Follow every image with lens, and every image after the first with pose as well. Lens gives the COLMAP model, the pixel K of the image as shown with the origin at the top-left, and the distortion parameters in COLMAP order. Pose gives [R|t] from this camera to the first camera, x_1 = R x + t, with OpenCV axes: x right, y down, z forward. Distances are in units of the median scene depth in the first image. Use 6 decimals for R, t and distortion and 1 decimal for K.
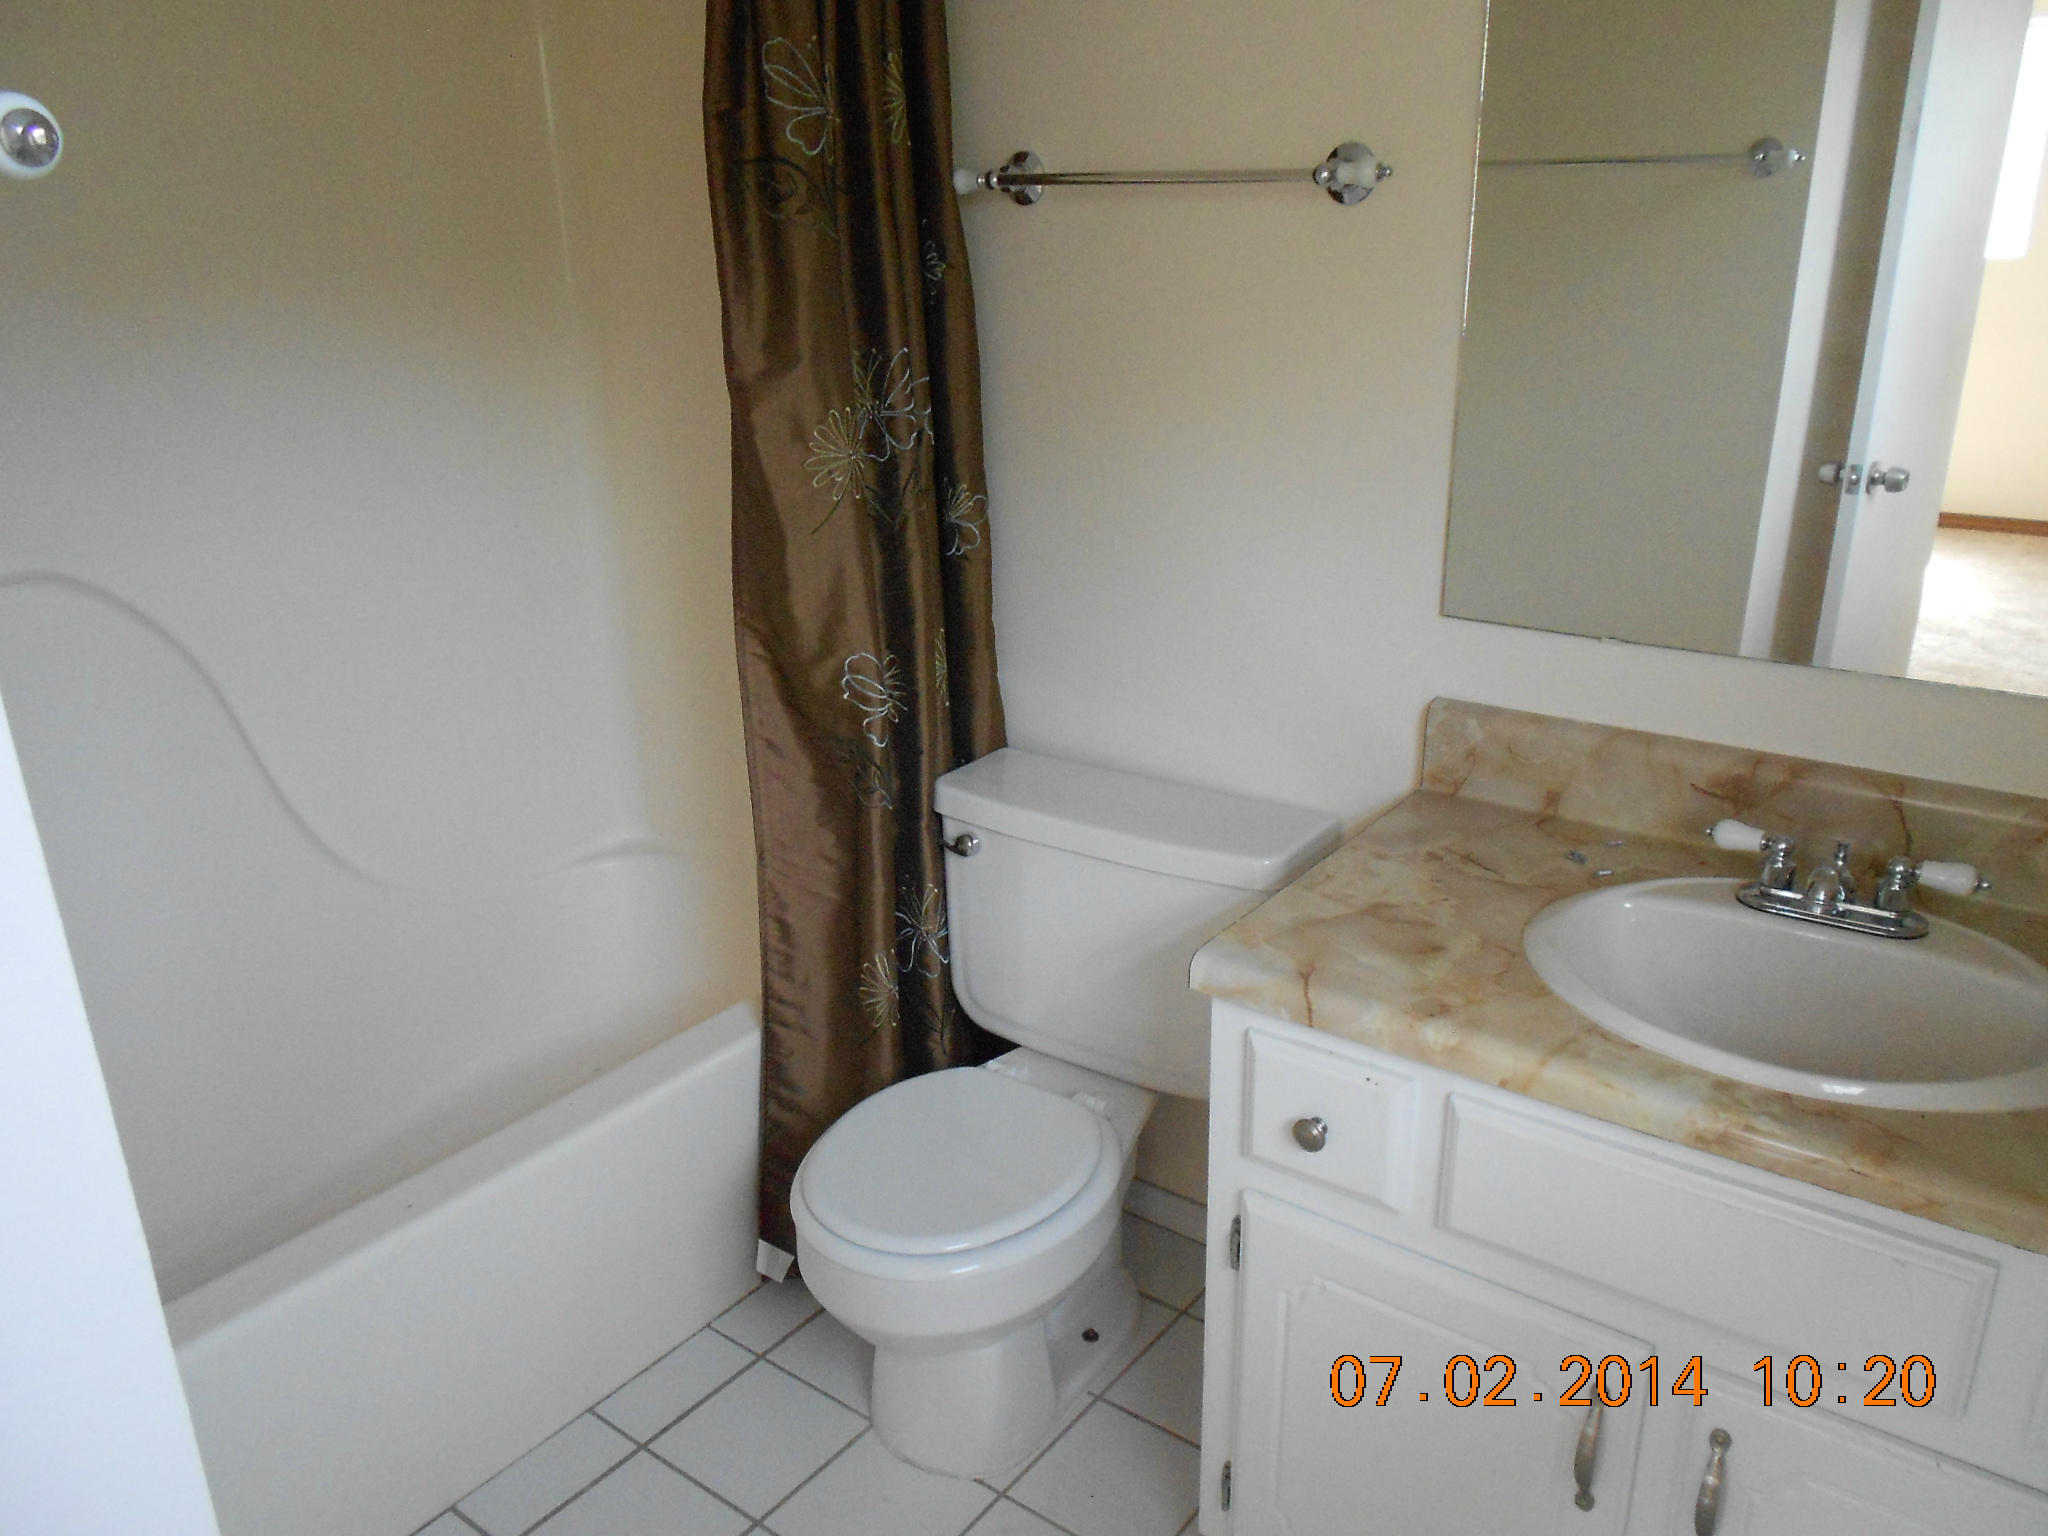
lens RADIAL K [[1549.1, 0, 1024.0], [0, 1549.1, 768.0], [0, 0, 1]] dist [-0.009069, -0.001246]
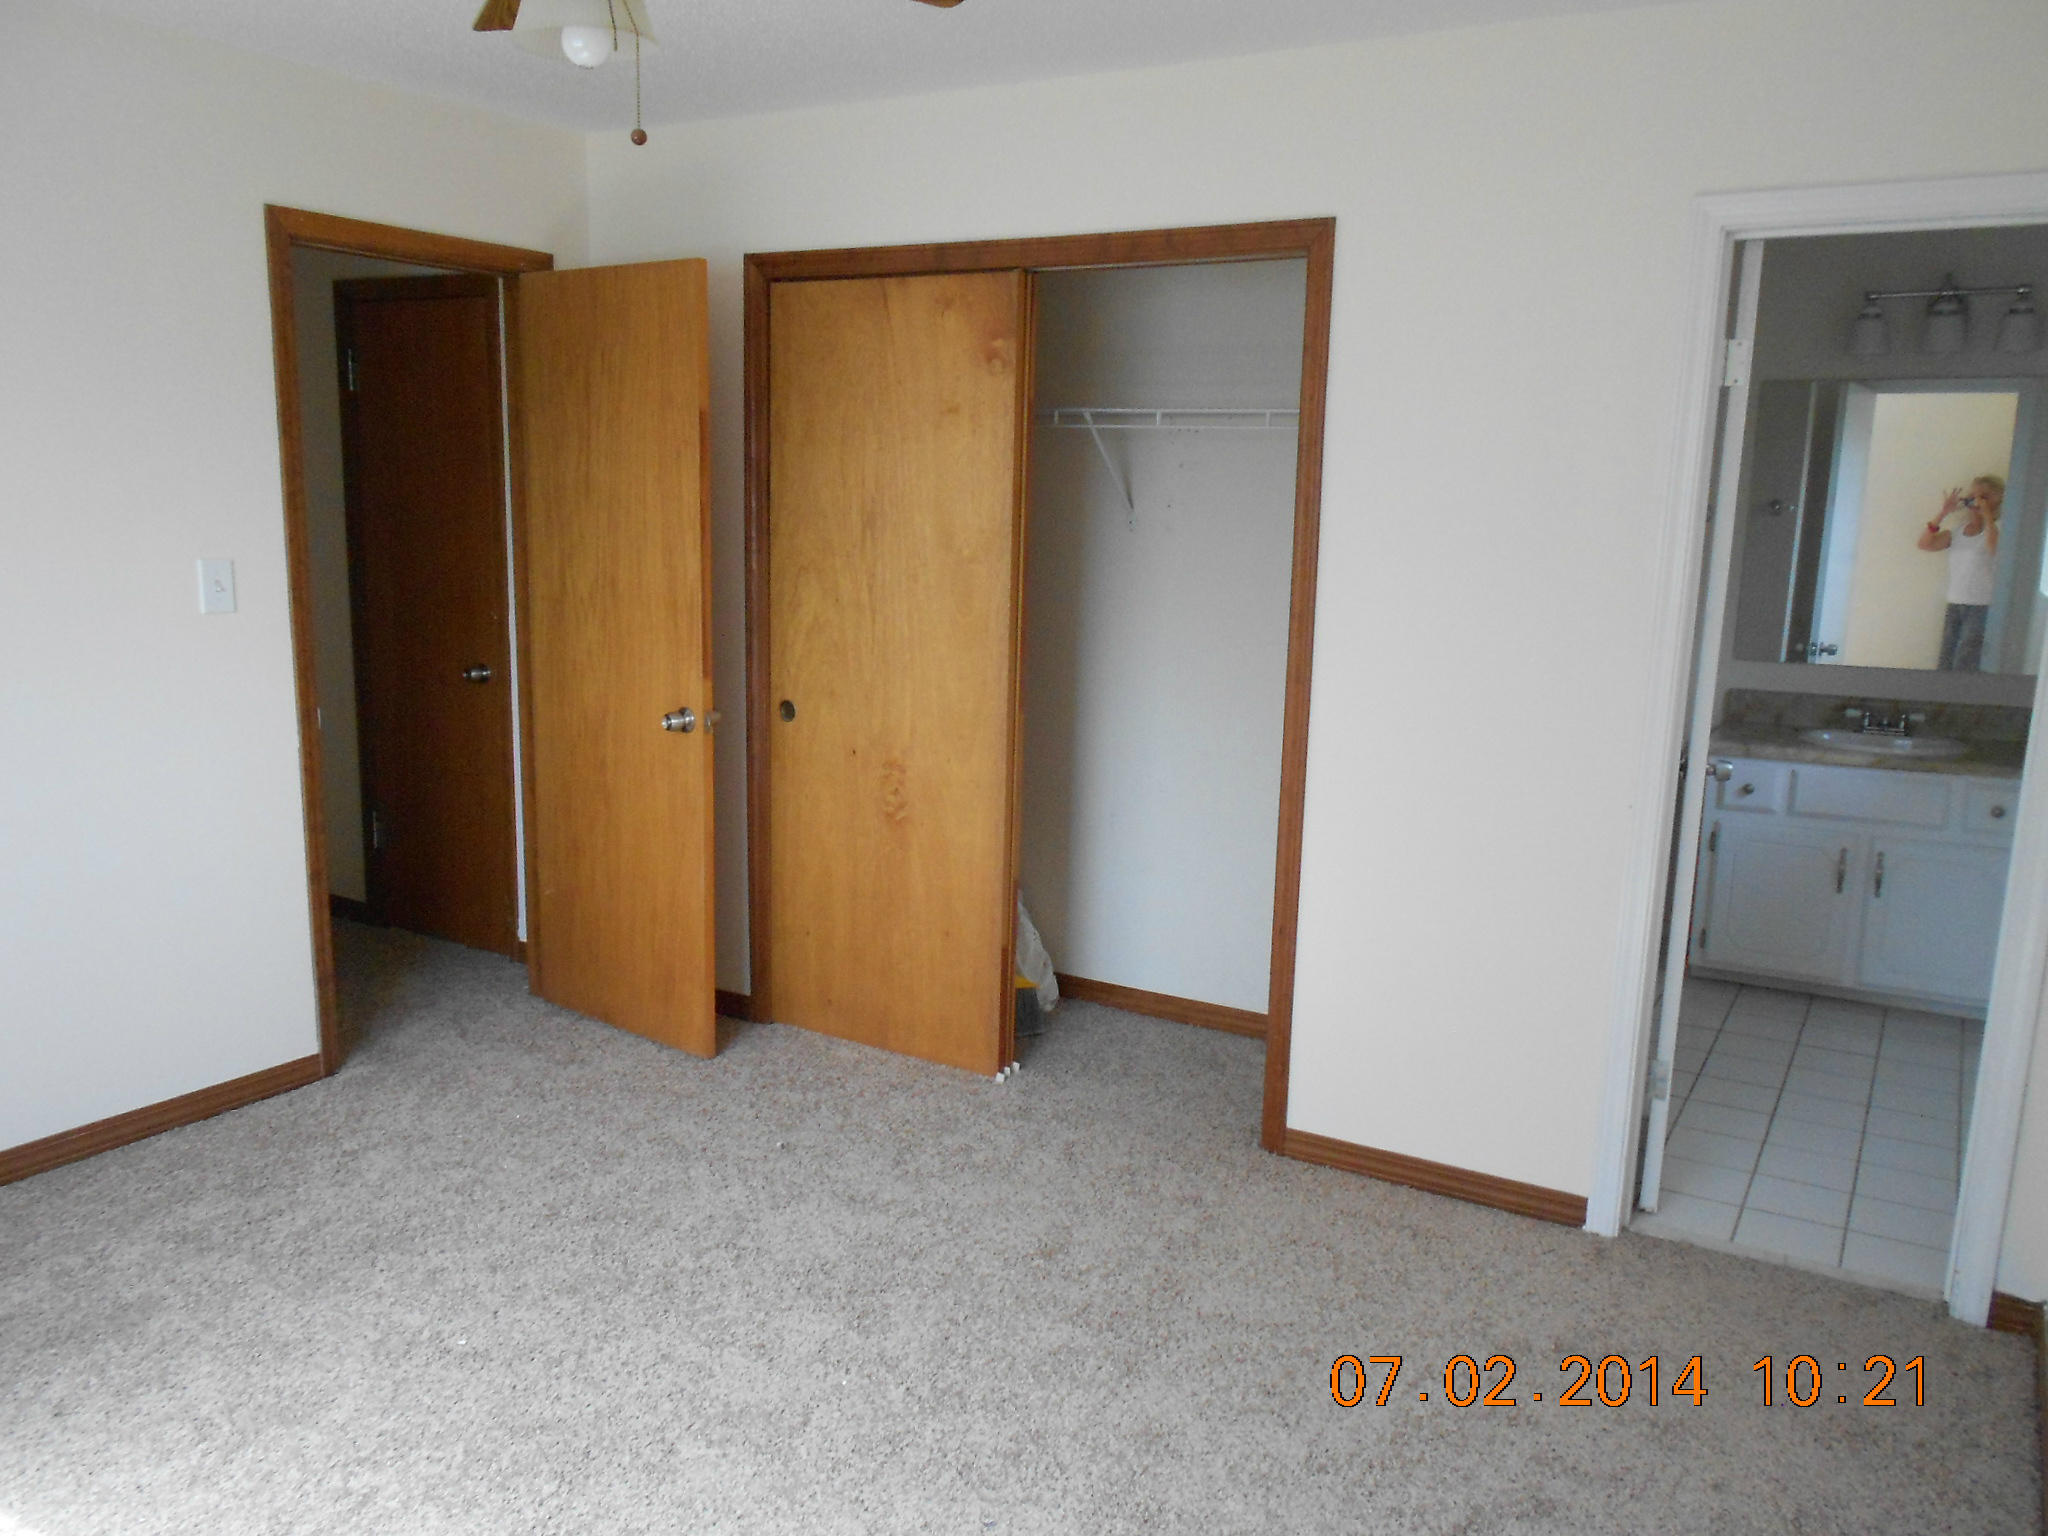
lens RADIAL K [[1549.1, 0, 1024.0], [0, 1549.1, 768.0], [0, 0, 1]] dist [-0.009069, -0.001246]
pose [[0.993562, 0.018536, 0.111764, -1.762757], [0.001002, 0.985049, -0.172272, 0.768076], [-0.113286, 0.171275, 0.978688, -2.126422]]
